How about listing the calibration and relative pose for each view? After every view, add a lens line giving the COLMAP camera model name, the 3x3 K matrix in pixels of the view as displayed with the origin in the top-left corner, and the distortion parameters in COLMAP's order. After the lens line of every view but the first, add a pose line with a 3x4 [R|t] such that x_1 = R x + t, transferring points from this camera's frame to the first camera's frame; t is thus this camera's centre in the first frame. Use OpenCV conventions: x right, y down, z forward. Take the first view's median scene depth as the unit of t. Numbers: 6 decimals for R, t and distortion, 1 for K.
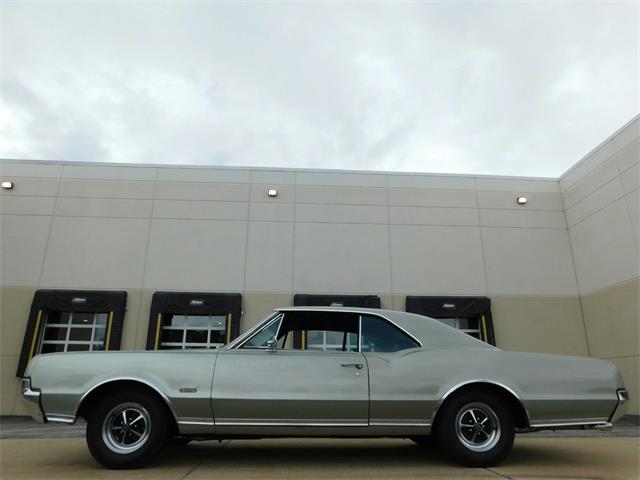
lens RADIAL K [[447.1, 0, 320.9], [0, 447.1, 243.9], [0, 0, 1]] dist [-0.071033, 0.068514]
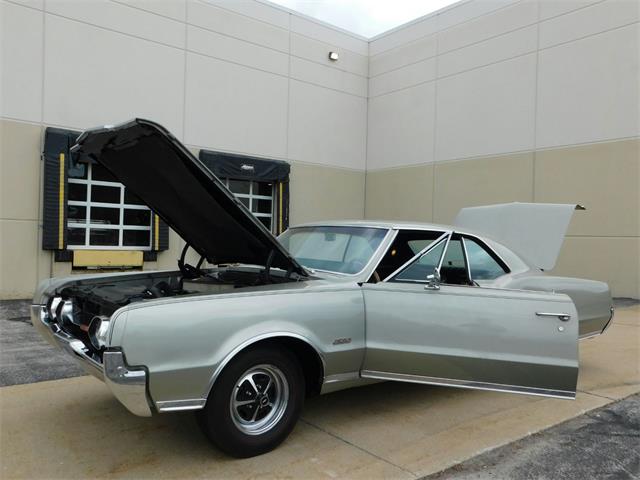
lens RADIAL K [[533.6, 0, 320.7], [0, 533.6, 242.0], [0, 0, 1]] dist [0.000576, 0.002386]
pose [[0.812594, 0.020086, 0.582483, -0.205842], [-0.202556, 0.946841, 0.249925, -0.010299], [-0.546499, -0.321073, 0.773466, 0.092309]]
